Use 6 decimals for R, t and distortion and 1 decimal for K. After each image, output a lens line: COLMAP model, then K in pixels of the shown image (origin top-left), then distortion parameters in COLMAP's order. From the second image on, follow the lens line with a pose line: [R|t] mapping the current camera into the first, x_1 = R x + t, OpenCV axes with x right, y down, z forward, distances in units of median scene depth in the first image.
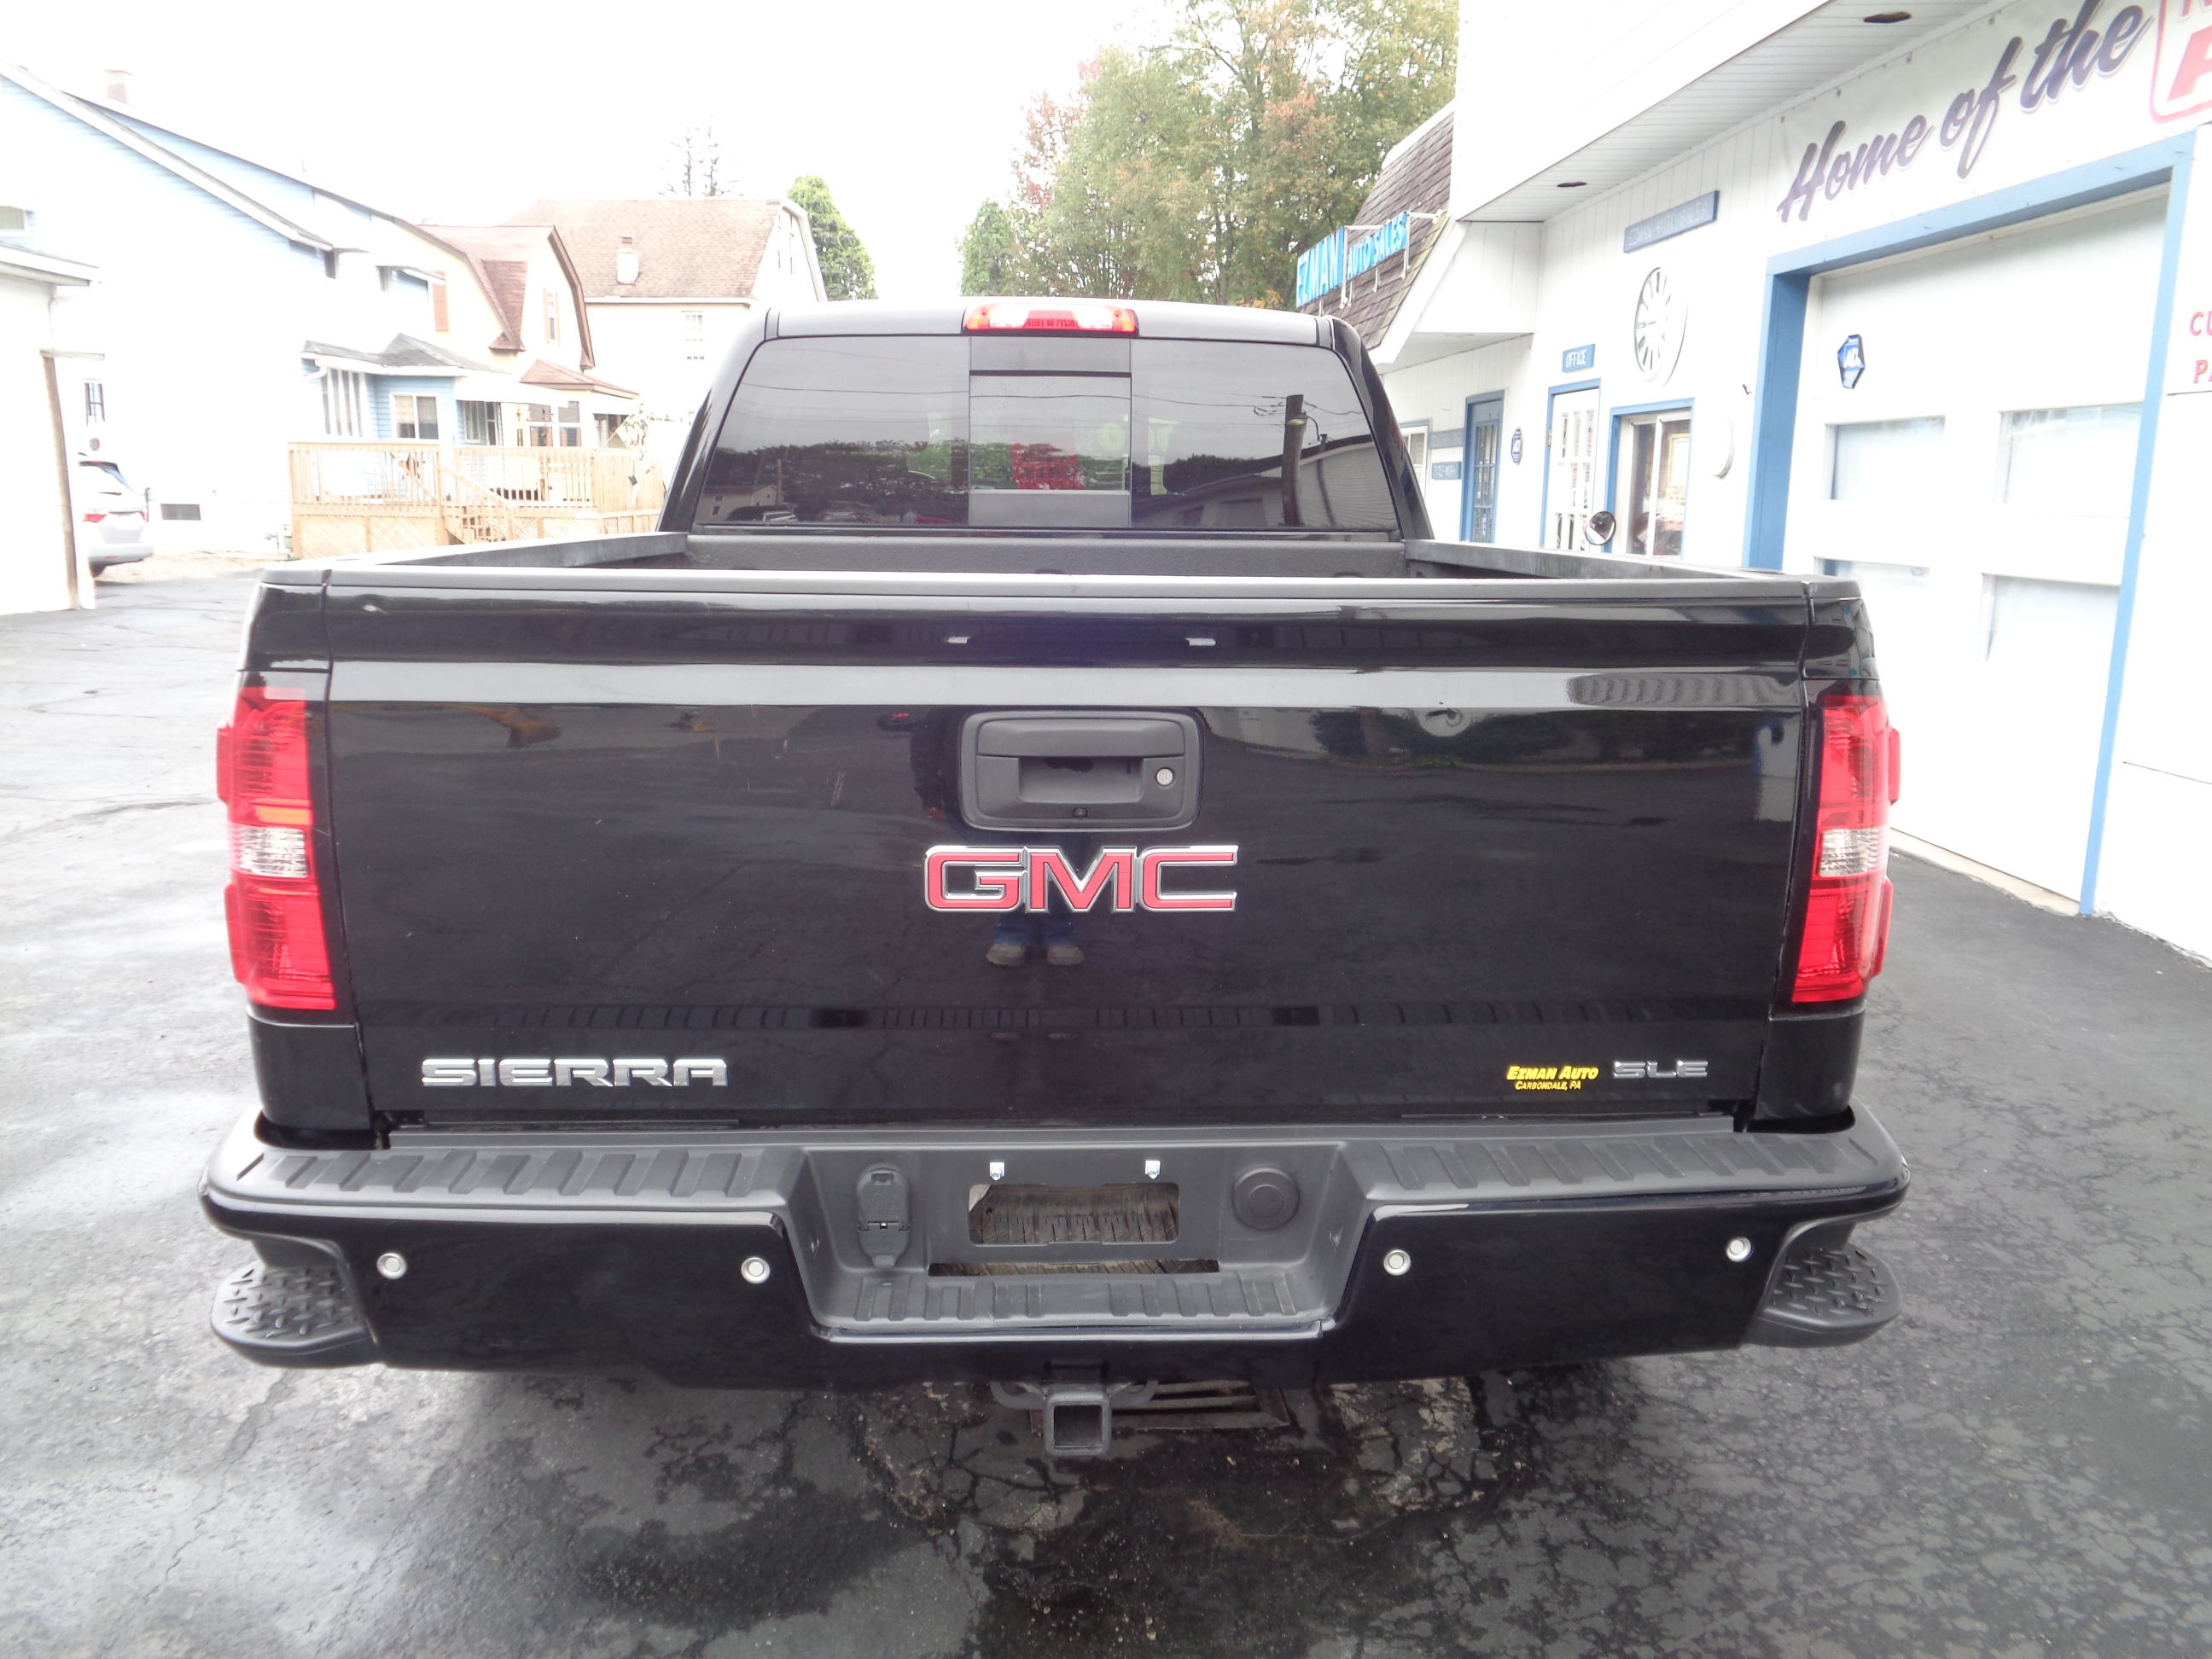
lens RADIAL K [[1697.3, 0, 1094.3], [0, 1697.3, 828.8], [0, 0, 1]] dist [0.048028, -0.010743]
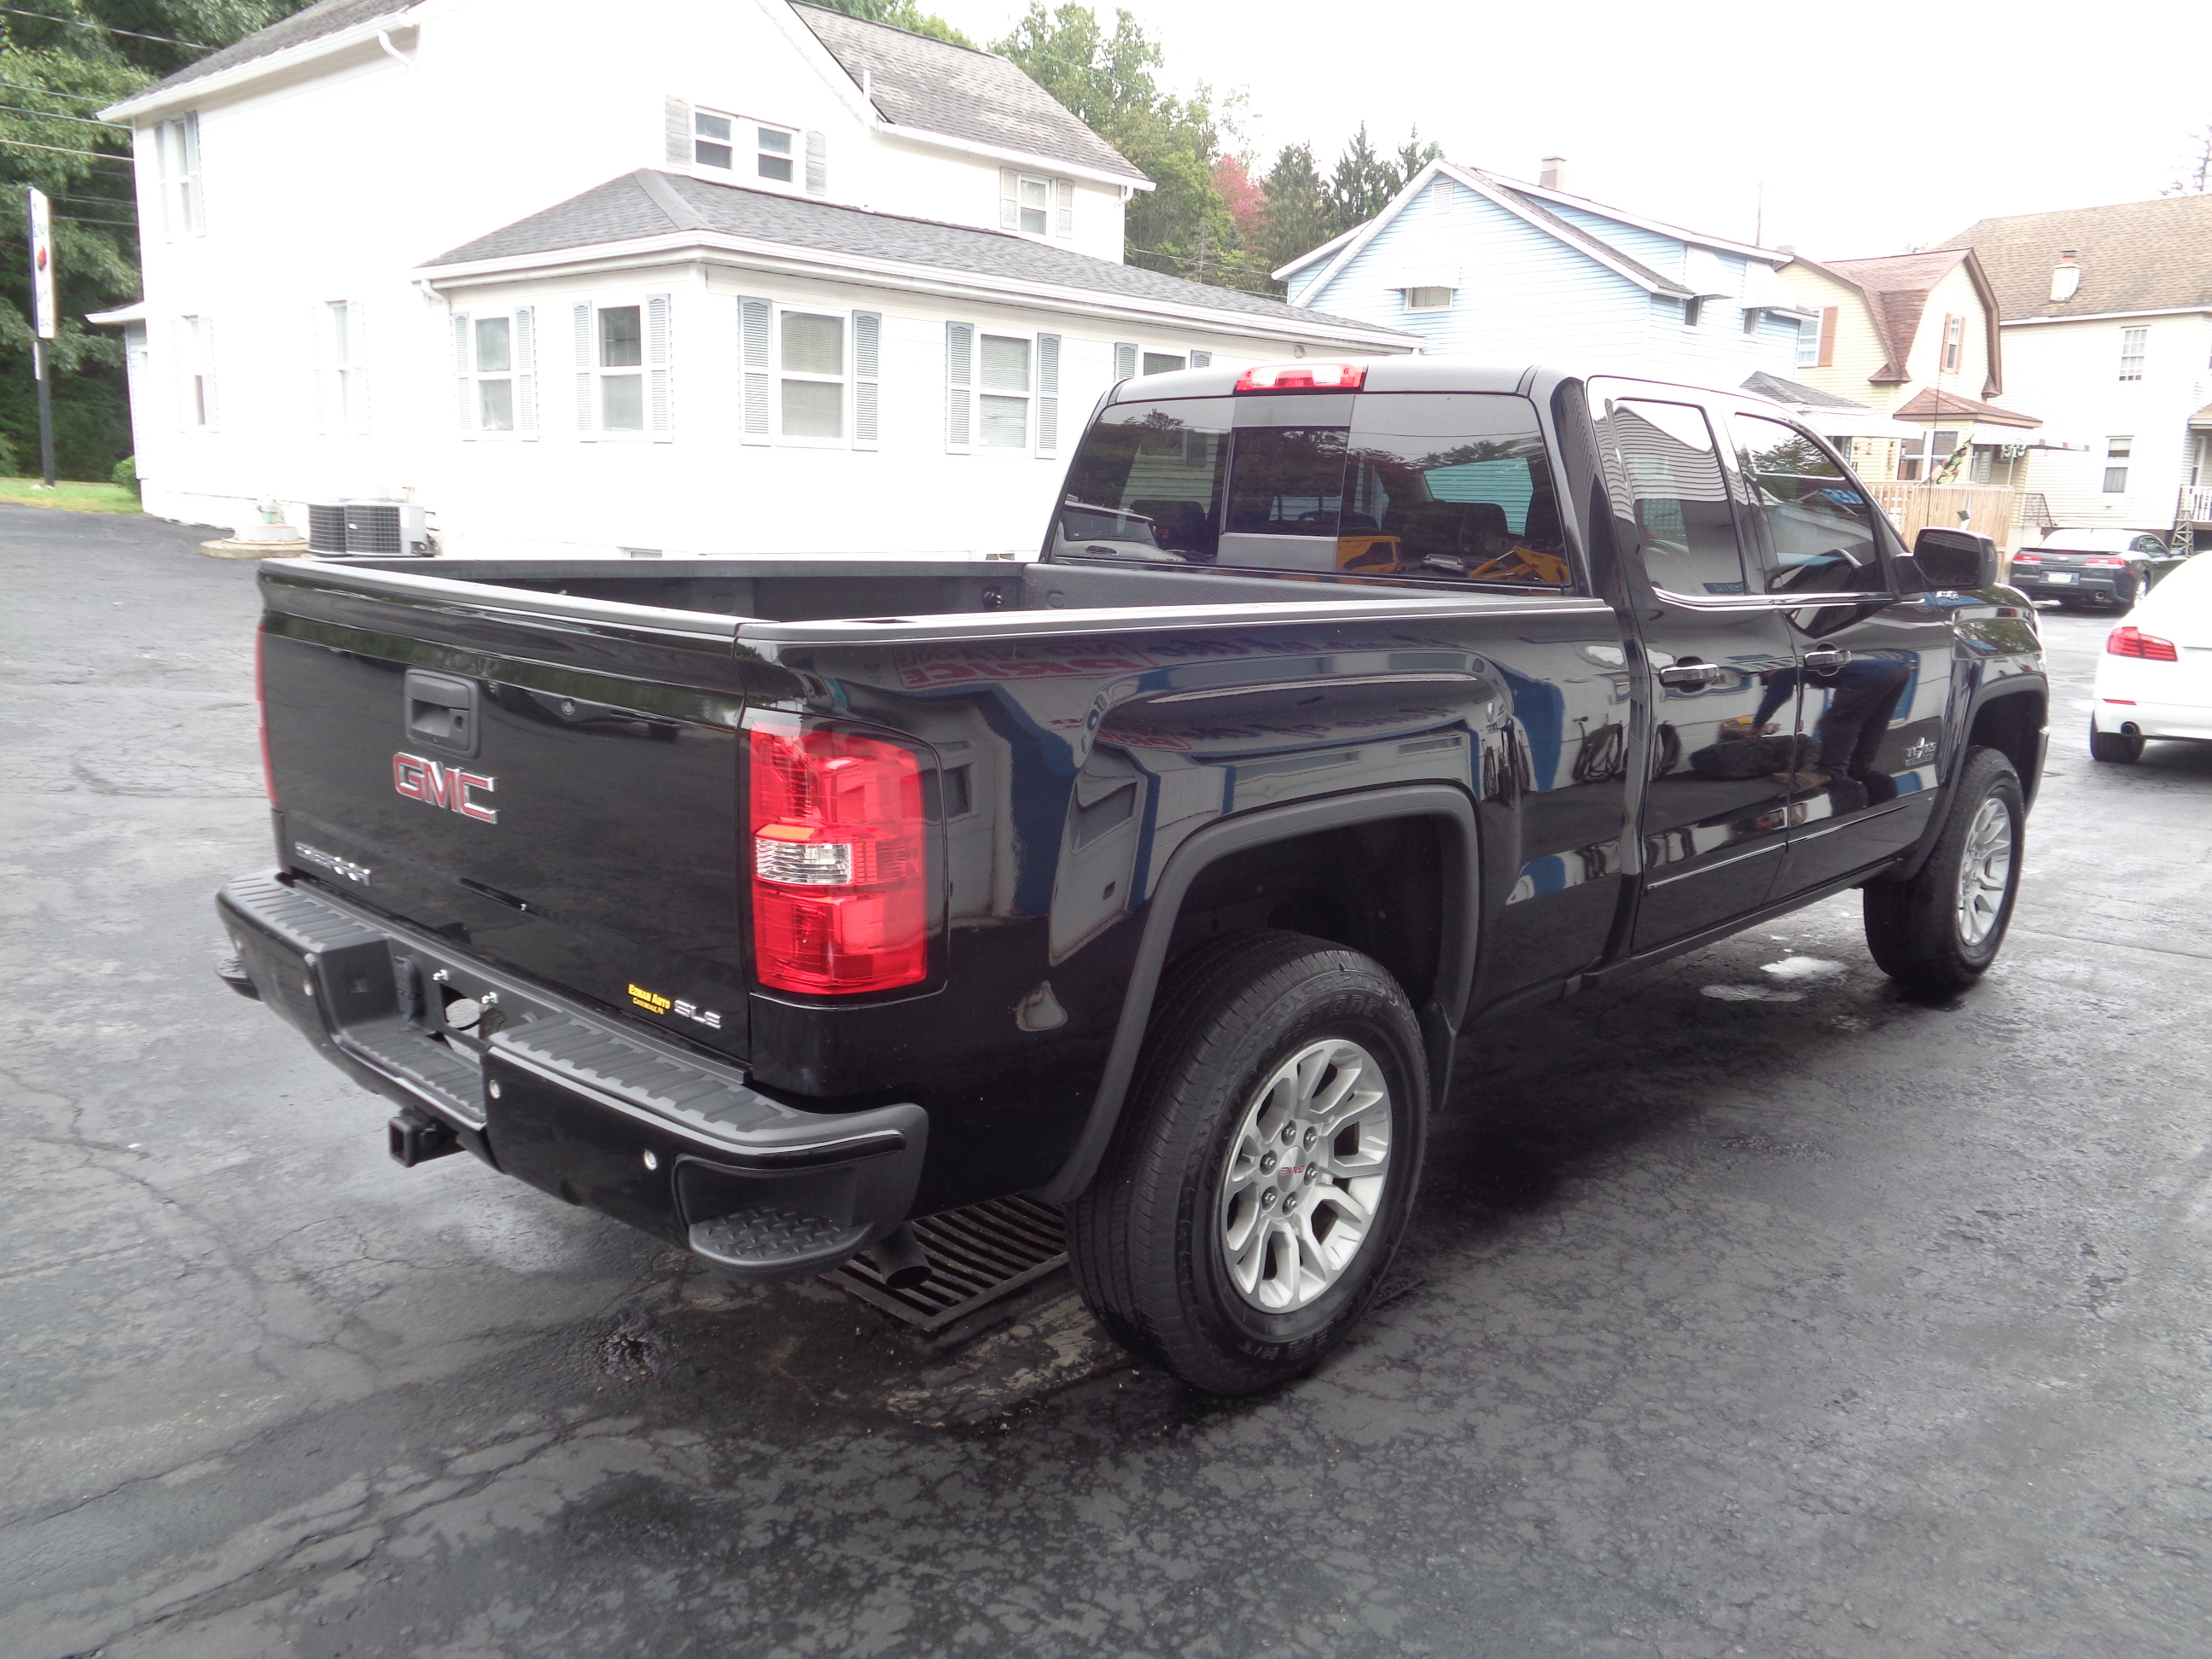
lens RADIAL K [[1697.3, 0, 1120.2], [0, 1697.3, 844.4], [0, 0, 1]] dist [0.048028, -0.010743]
pose [[0.683520, 0.156346, -0.712991, 0.626597], [-0.163164, 0.984801, 0.059530, -0.045450], [0.711462, 0.075645, 0.698641, 0.159233]]
